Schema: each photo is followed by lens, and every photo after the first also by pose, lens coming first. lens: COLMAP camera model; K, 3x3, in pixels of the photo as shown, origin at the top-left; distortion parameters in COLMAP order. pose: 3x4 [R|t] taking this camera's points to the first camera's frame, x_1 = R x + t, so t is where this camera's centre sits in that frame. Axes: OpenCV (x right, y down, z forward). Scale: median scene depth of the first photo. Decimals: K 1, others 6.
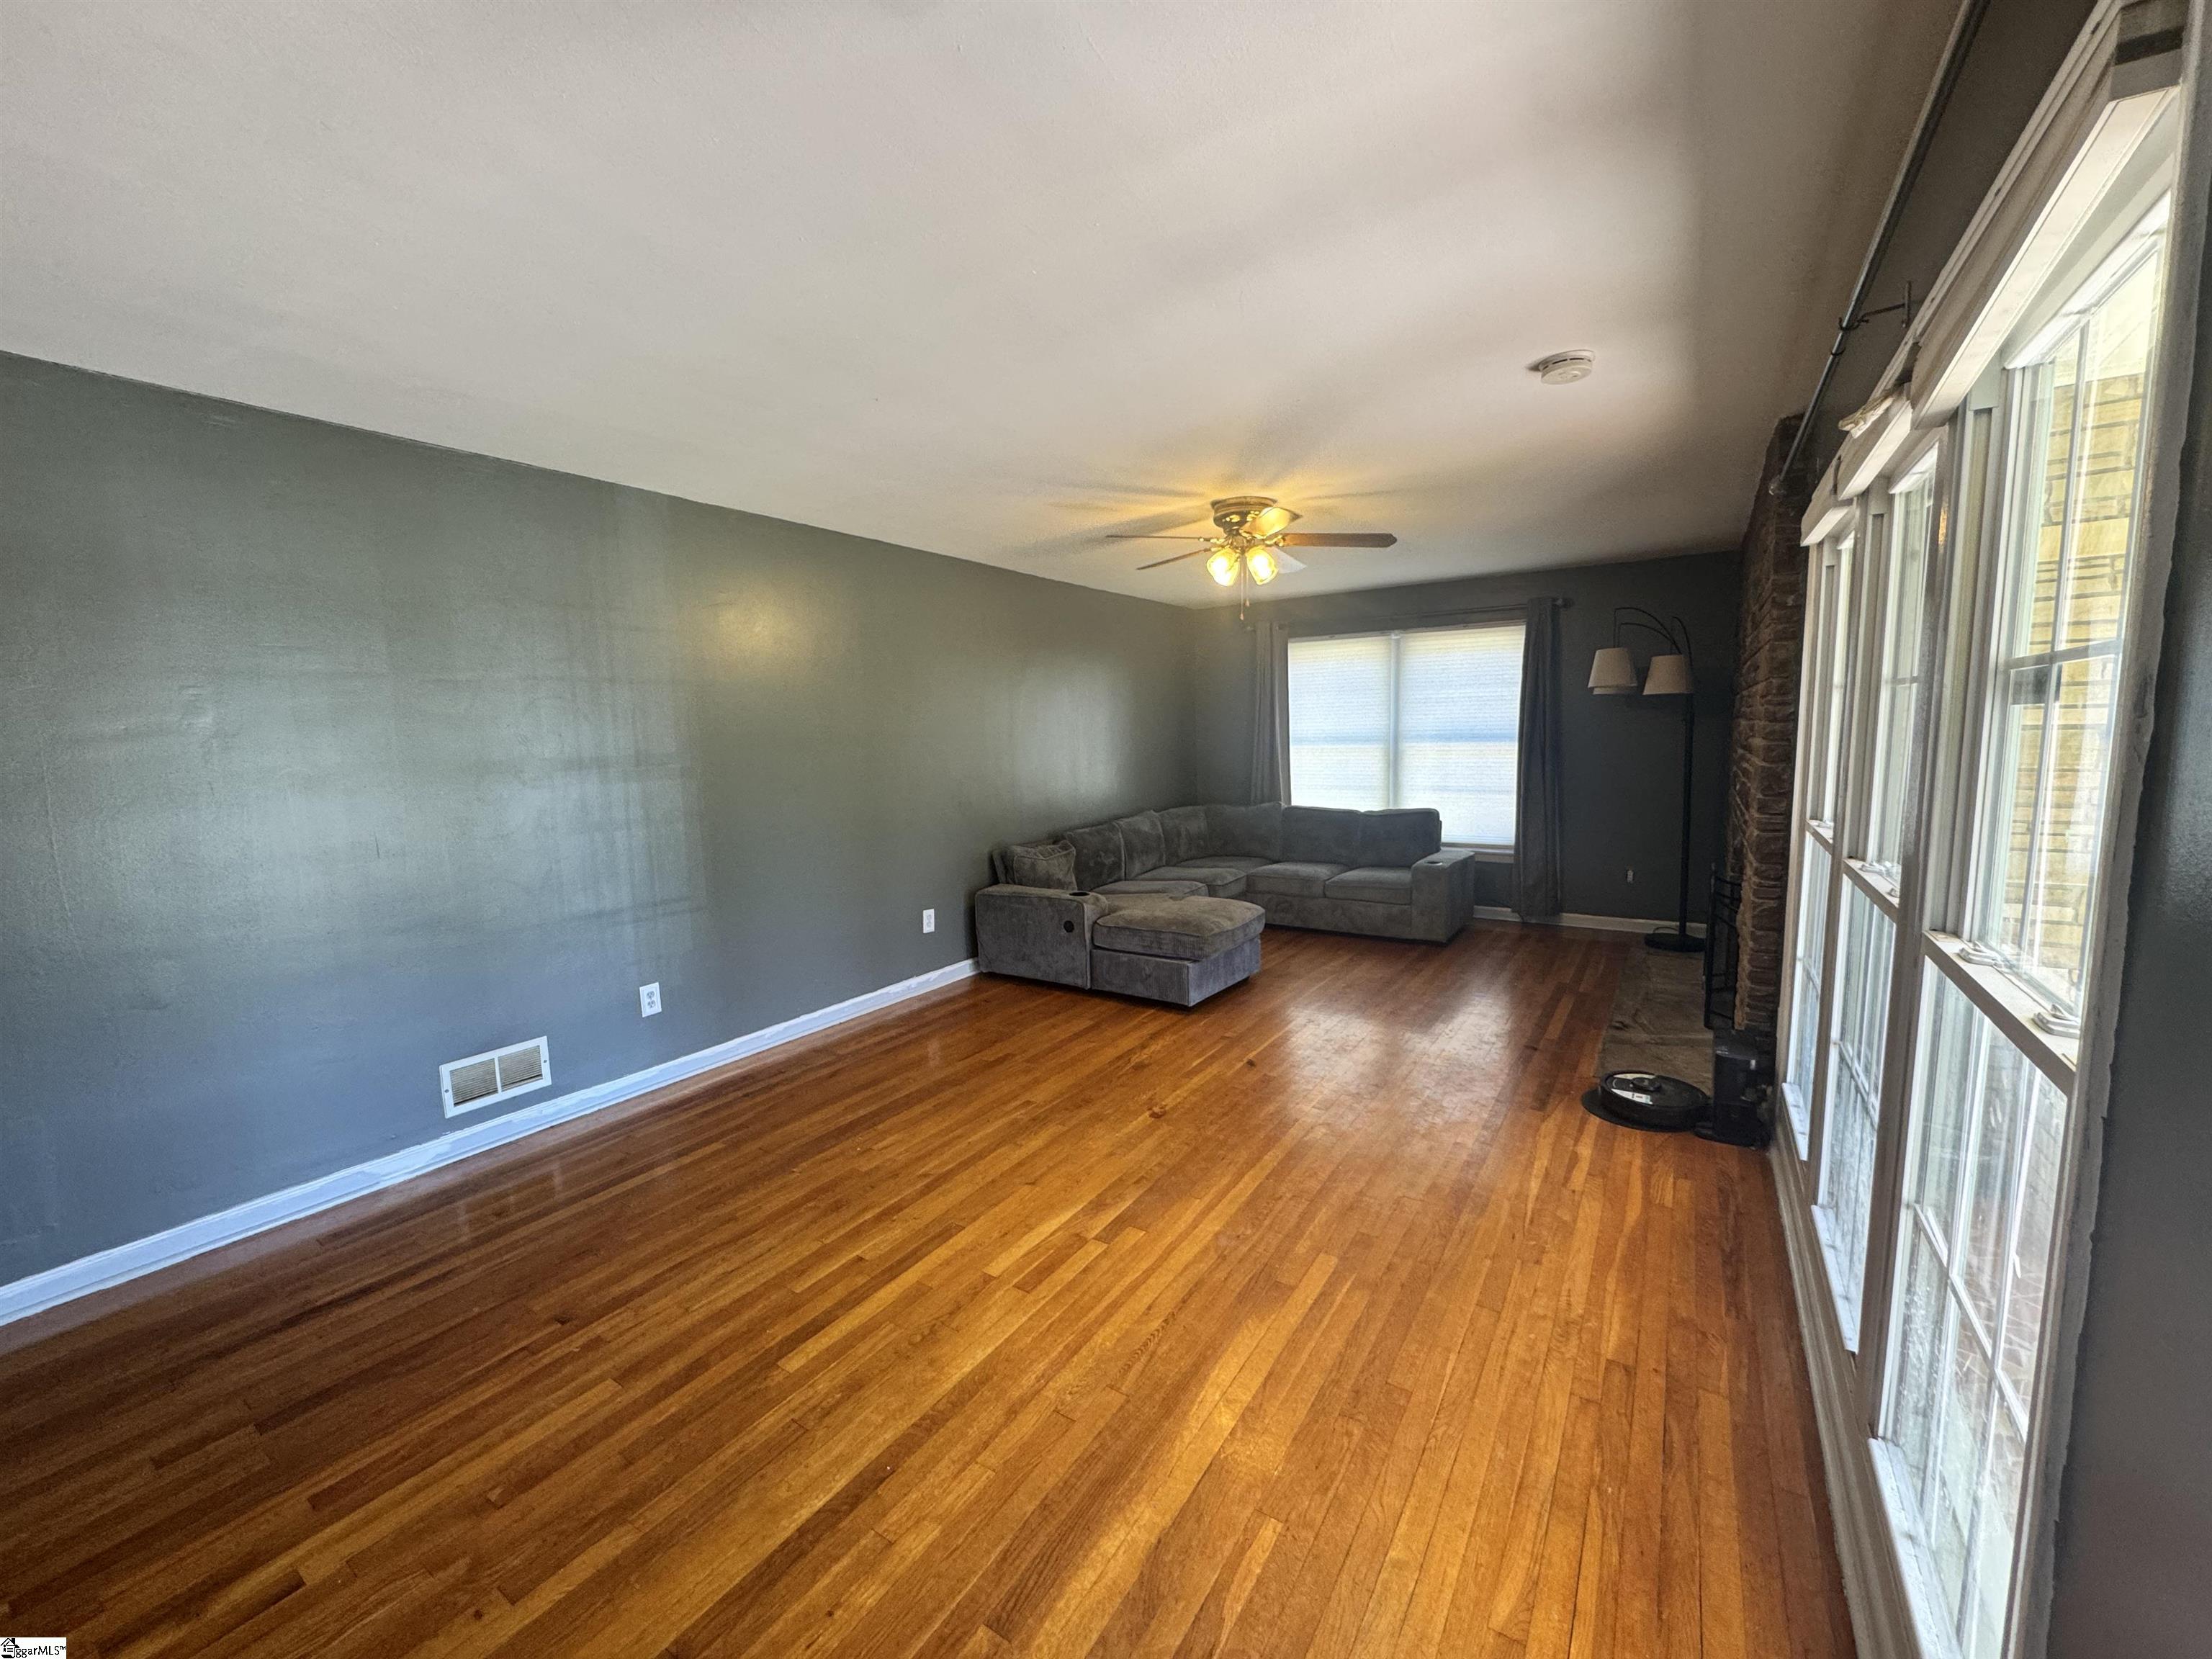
lens RADIAL K [[876.8, 0, 1098.4], [0, 876.8, 835.8], [0, 0, 1]] dist [-0.006912, -0.000042]
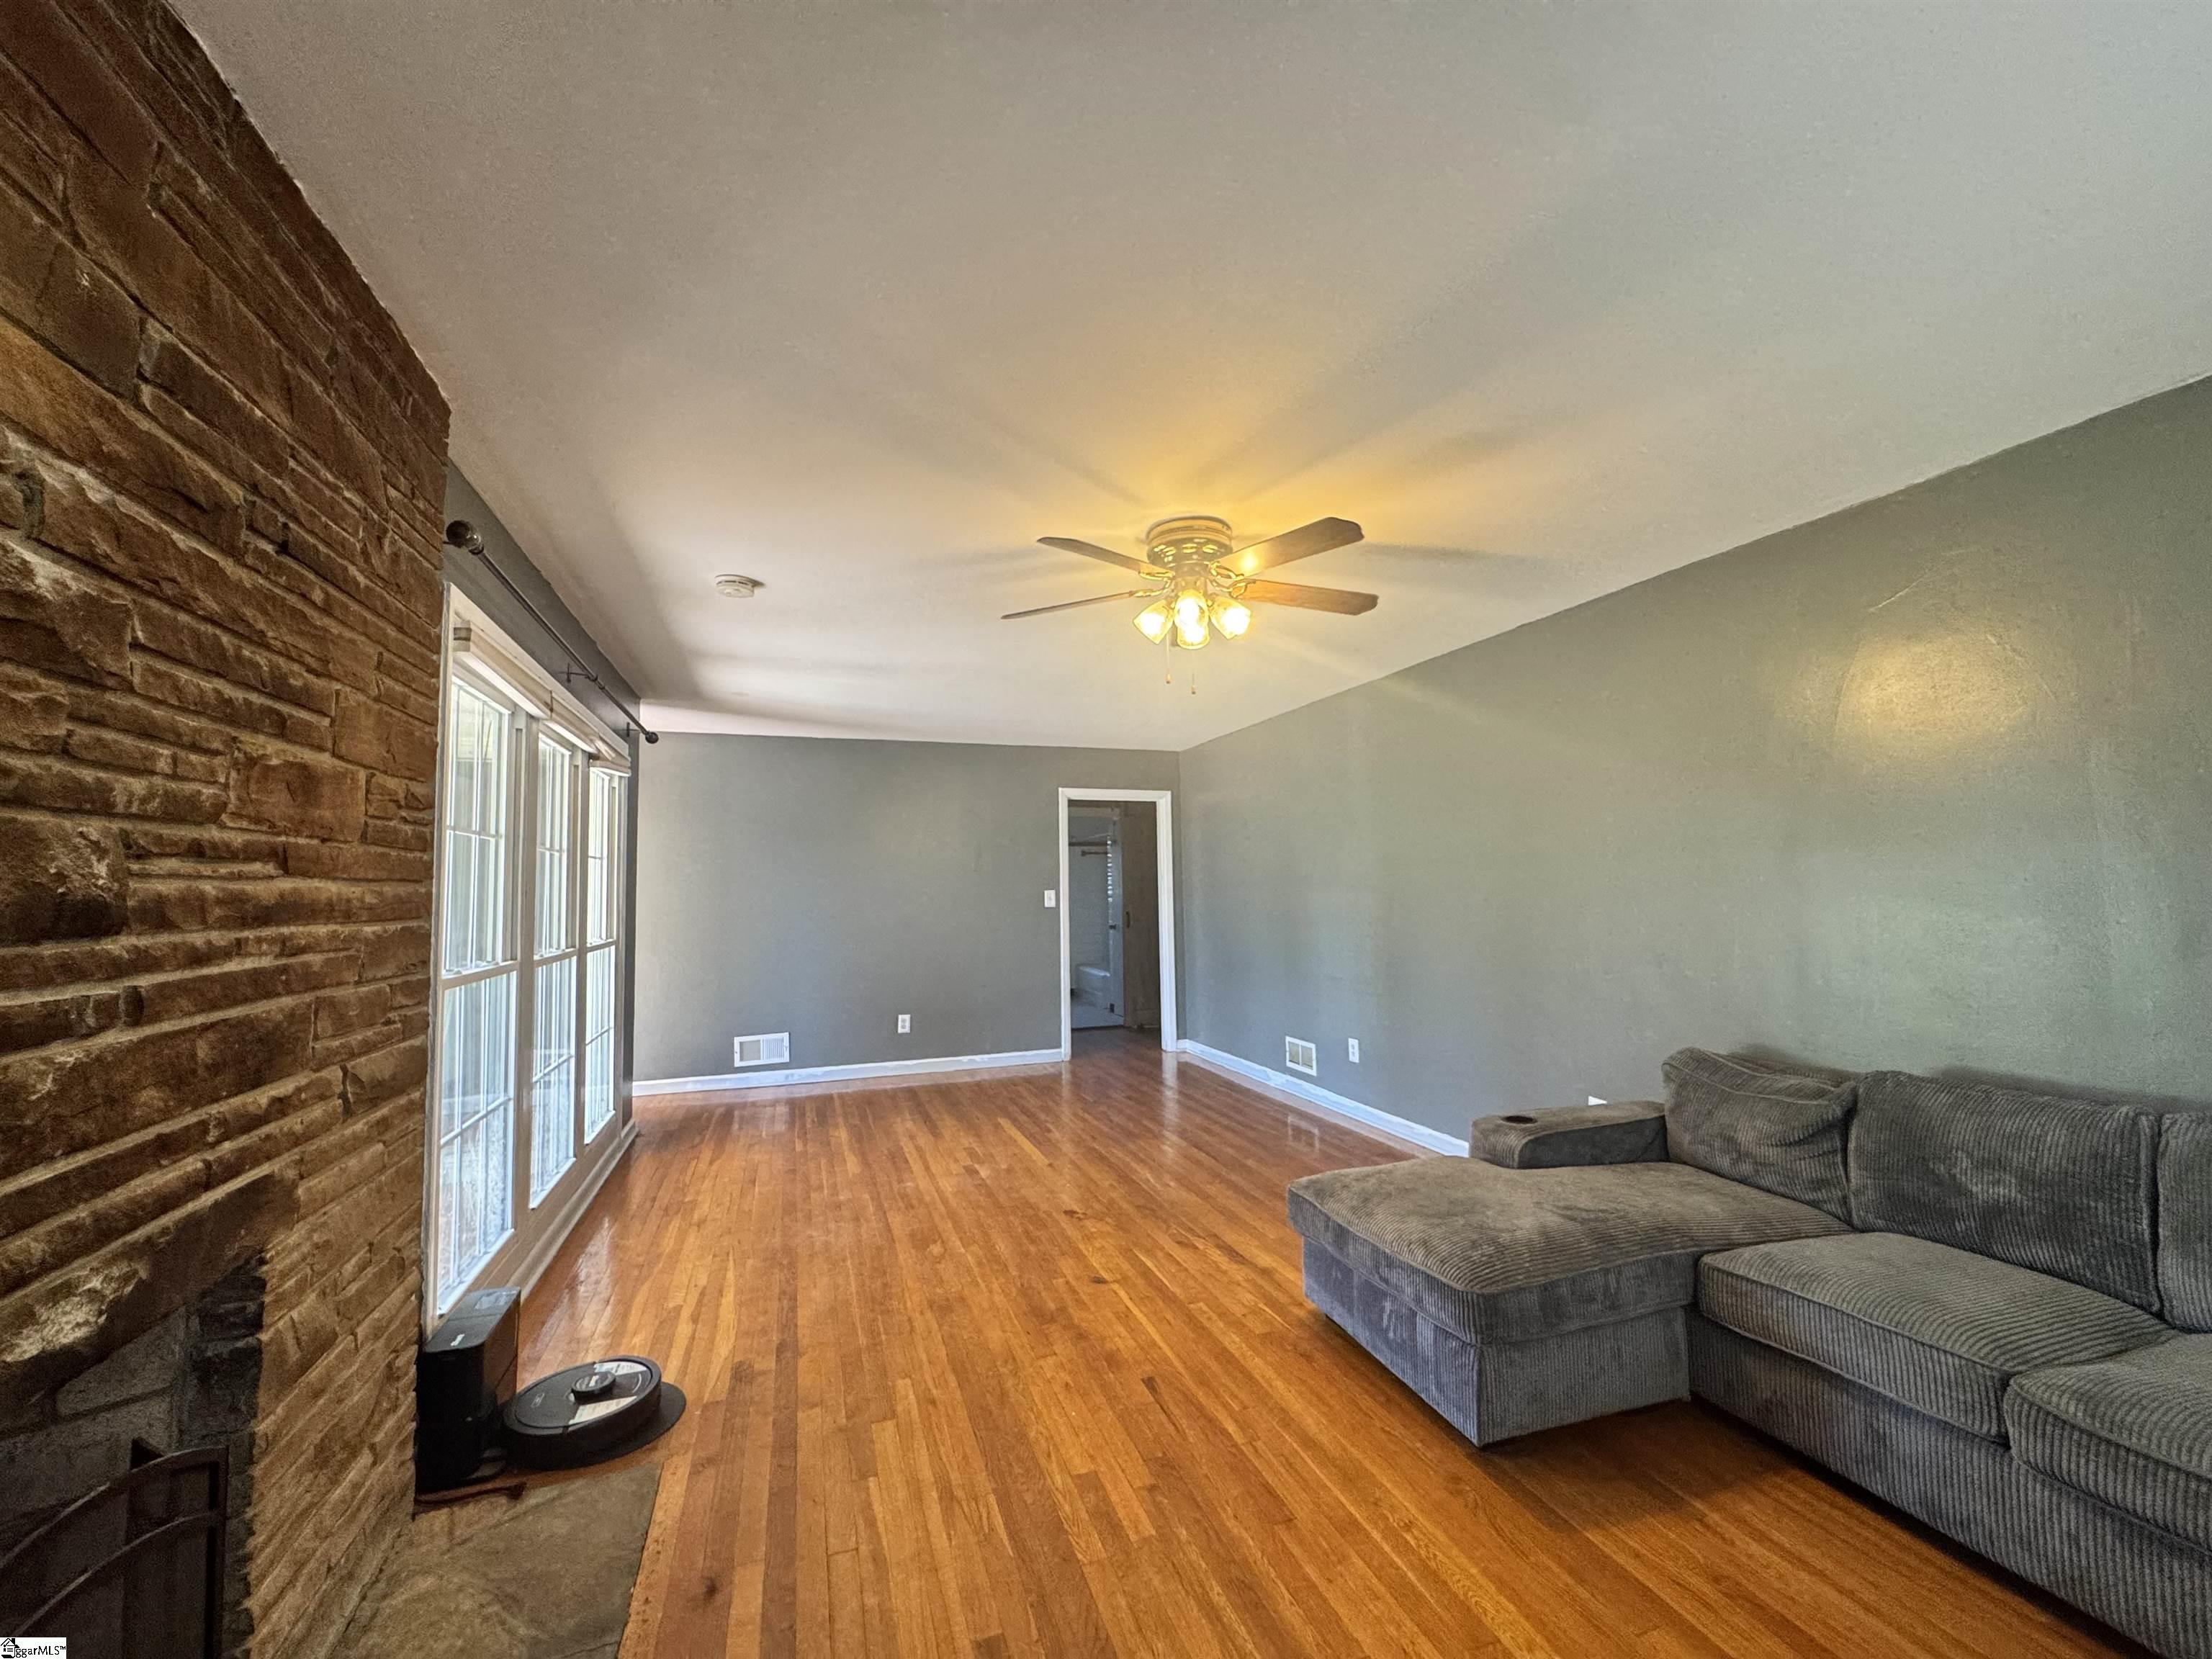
lens RADIAL K [[876.8, 0, 1101.2], [0, 876.8, 833.0], [0, 0, 1]] dist [-0.006912, -0.000042]
pose [[-0.602338, -0.017473, -0.798050, 0.908360], [-0.063626, 0.997630, 0.026180, -0.179543], [0.795701, 0.066546, -0.602023, 1.634062]]
